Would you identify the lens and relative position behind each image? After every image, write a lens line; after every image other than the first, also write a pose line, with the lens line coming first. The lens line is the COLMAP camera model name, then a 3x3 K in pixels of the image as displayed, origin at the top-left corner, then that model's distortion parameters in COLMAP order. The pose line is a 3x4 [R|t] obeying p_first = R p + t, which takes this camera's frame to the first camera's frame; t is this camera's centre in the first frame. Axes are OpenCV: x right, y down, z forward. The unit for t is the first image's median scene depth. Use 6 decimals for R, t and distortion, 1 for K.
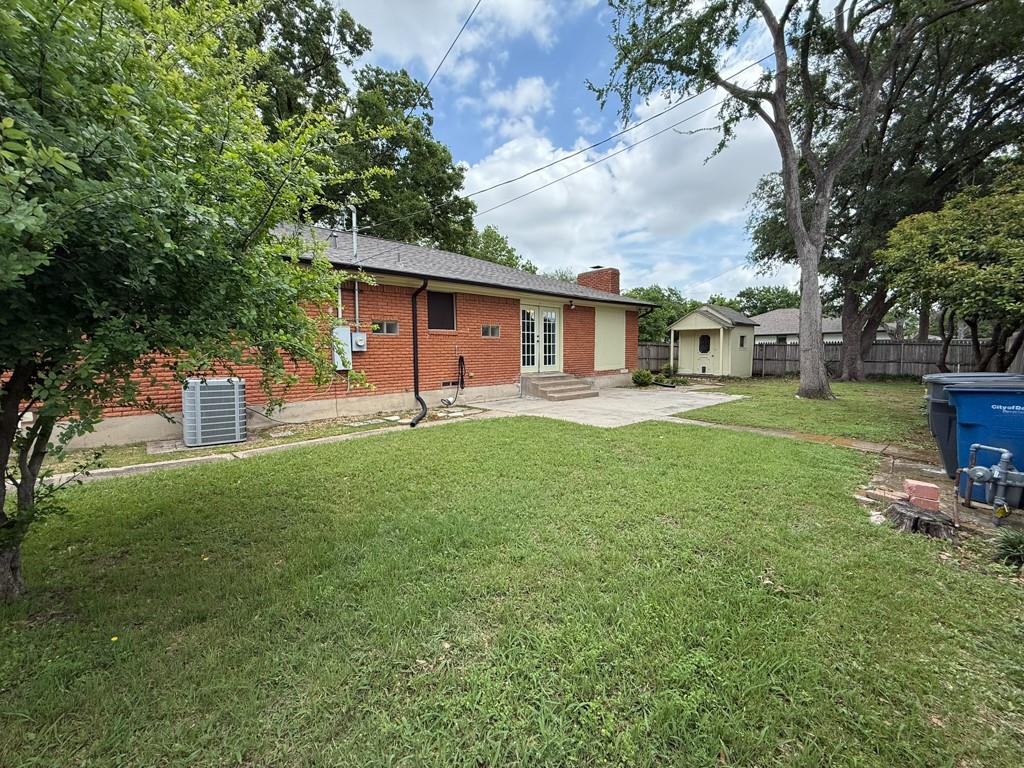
lens RADIAL K [[407.2, 0, 511.2], [0, 407.2, 384.5], [0, 0, 1]] dist [-0.001350, 0.000254]
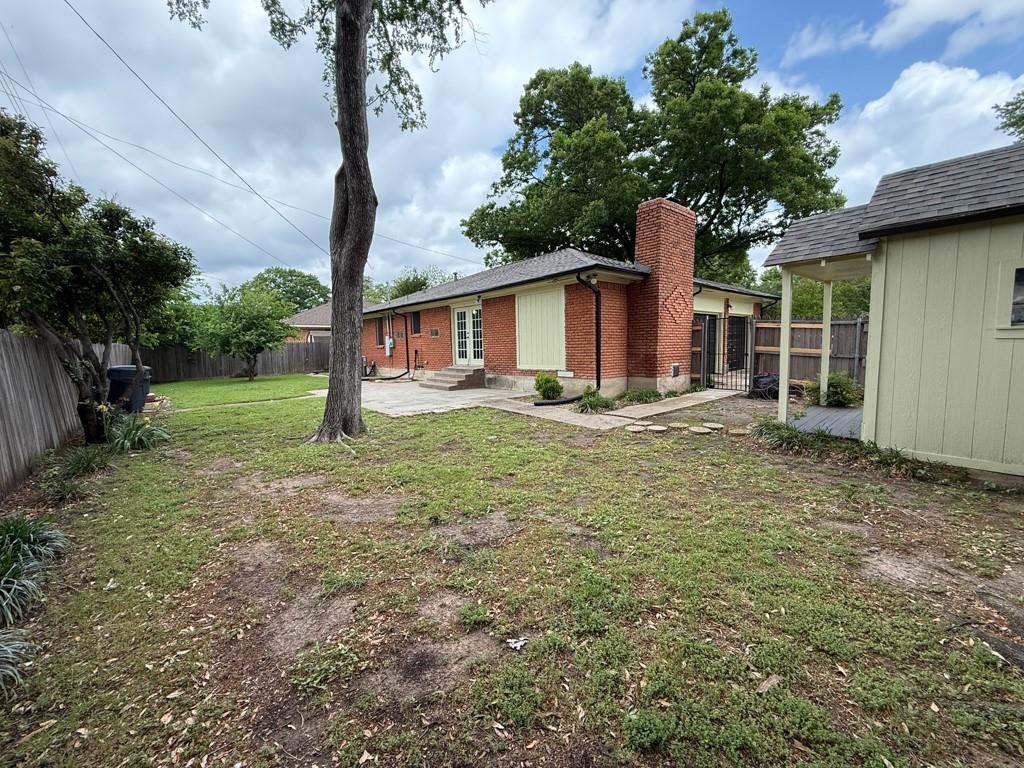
lens RADIAL K [[407.2, 0, 511.4], [0, 407.2, 382.9], [0, 0, 1]] dist [-0.001350, 0.000254]
pose [[-0.025877, 0.111220, -0.993459, 1.215640], [-0.049129, 0.992449, 0.112387, -0.114647], [0.998457, 0.051715, -0.020217, 1.155332]]
